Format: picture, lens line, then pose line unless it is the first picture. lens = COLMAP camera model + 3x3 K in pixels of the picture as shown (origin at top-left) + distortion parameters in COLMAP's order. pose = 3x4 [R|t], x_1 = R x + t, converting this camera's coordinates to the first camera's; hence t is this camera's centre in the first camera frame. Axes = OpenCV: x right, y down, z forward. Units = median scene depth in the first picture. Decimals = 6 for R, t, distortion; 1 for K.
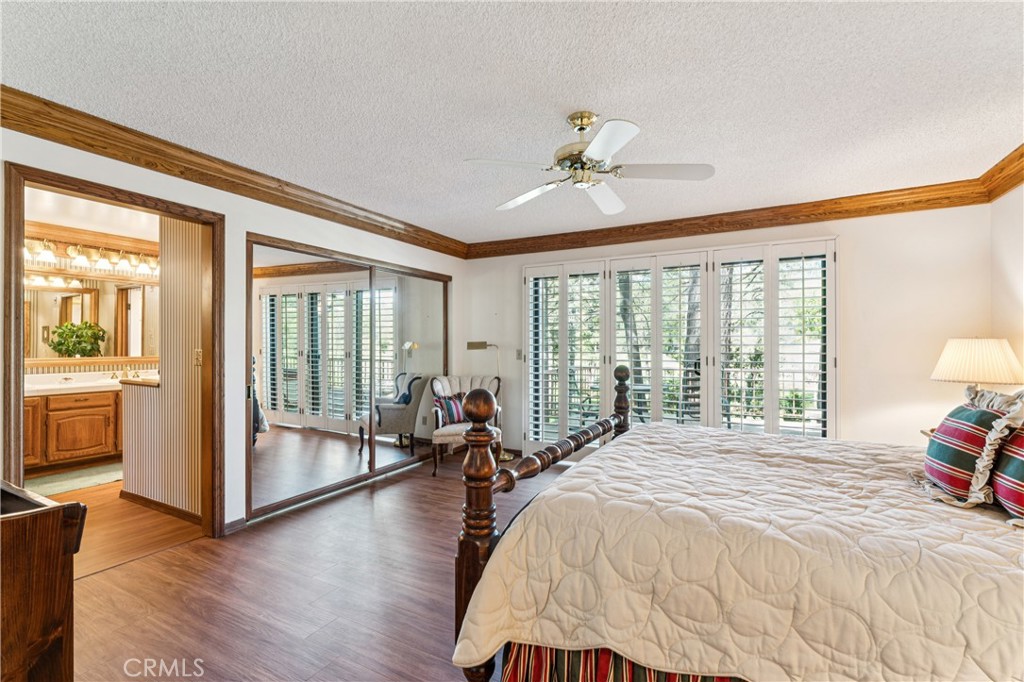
lens RADIAL K [[466.8, 0, 512.0], [0, 466.8, 342.0], [0, 0, 1]] dist [0.002903, 0.000458]
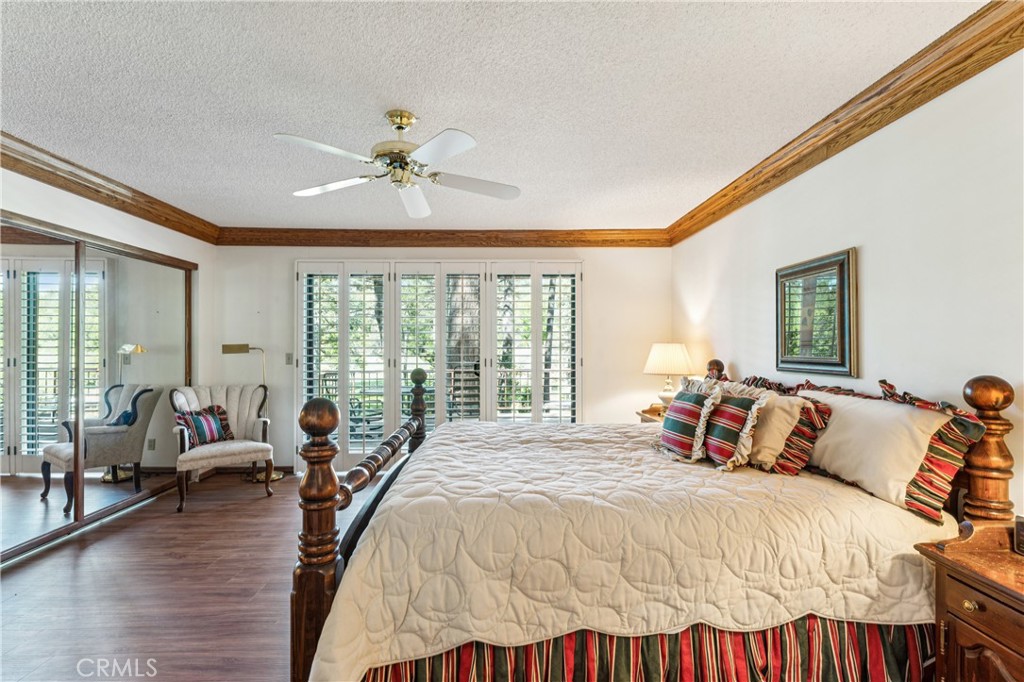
lens RADIAL K [[466.8, 0, 511.8], [0, 466.8, 343.7], [0, 0, 1]] dist [0.002903, 0.000458]
pose [[0.864904, 0.004272, 0.501919, -0.139970], [-0.002789, 0.999989, -0.003705, 0.000179], [-0.501929, 0.001804, 0.864907, 0.034886]]
